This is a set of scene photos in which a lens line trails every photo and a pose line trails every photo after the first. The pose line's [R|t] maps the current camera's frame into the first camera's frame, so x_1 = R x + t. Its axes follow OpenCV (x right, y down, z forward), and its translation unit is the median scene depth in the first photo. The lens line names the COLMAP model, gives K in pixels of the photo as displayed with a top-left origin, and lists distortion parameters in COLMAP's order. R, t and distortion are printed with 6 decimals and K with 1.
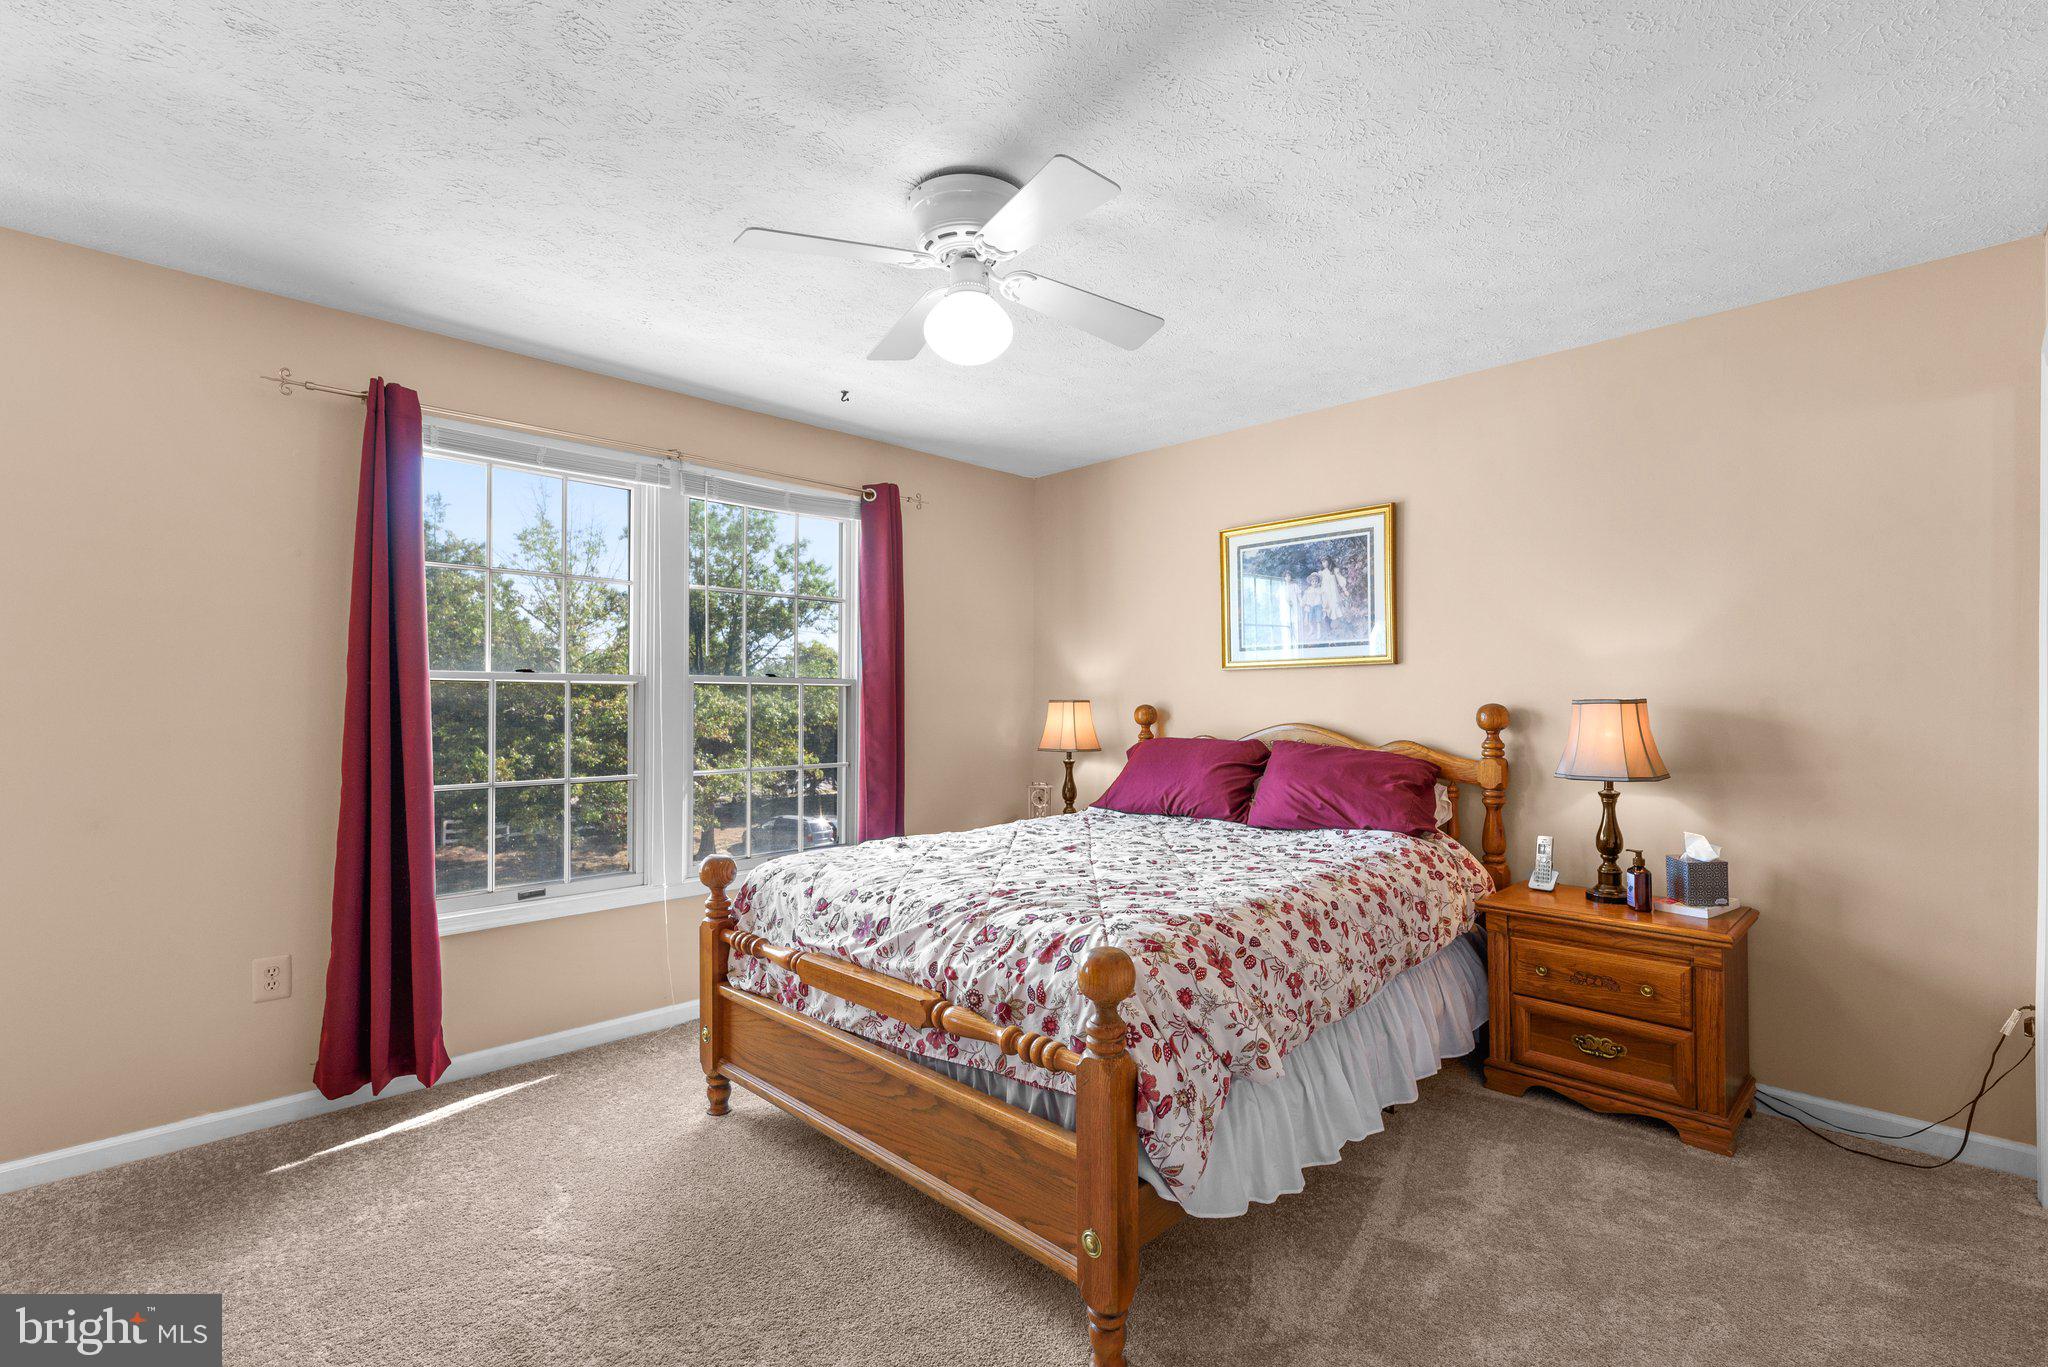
lens RADIAL K [[919.6, 0, 1004.1], [0, 919.6, 679.0], [0, 0, 1]] dist [0.001673, 0.000055]
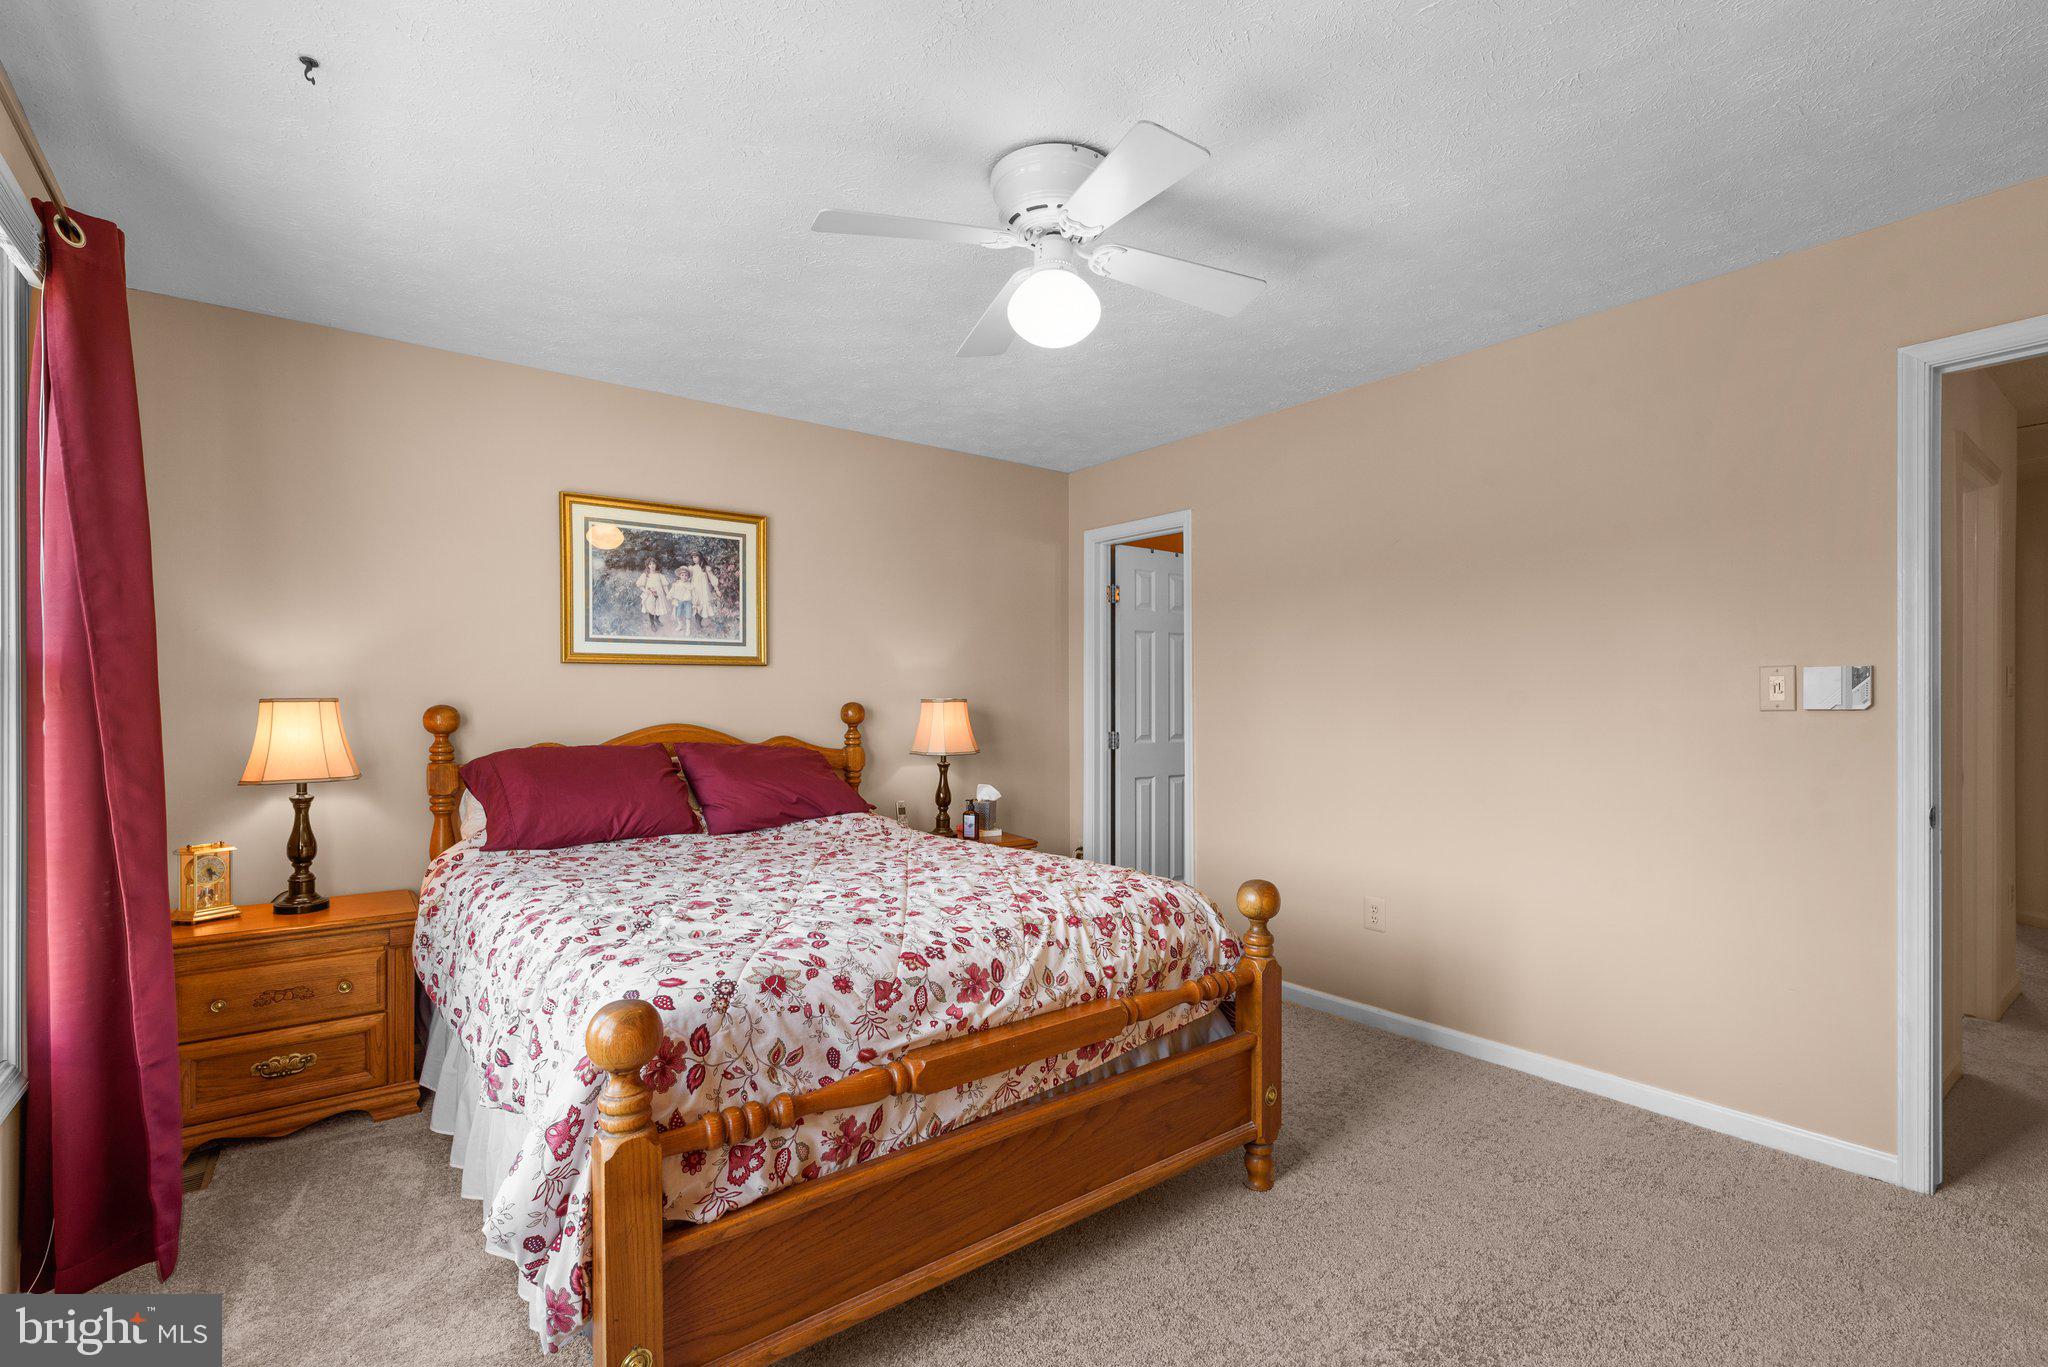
lens RADIAL K [[919.6, 0, 1004.3], [0, 919.6, 701.3], [0, 0, 1]] dist [0.001673, 0.000055]
pose [[0.125706, 0.000863, 0.992067, -0.600792], [-0.025639, 0.999668, 0.002379, 0.015429], [-0.991736, -0.025734, 0.125686, 0.565067]]
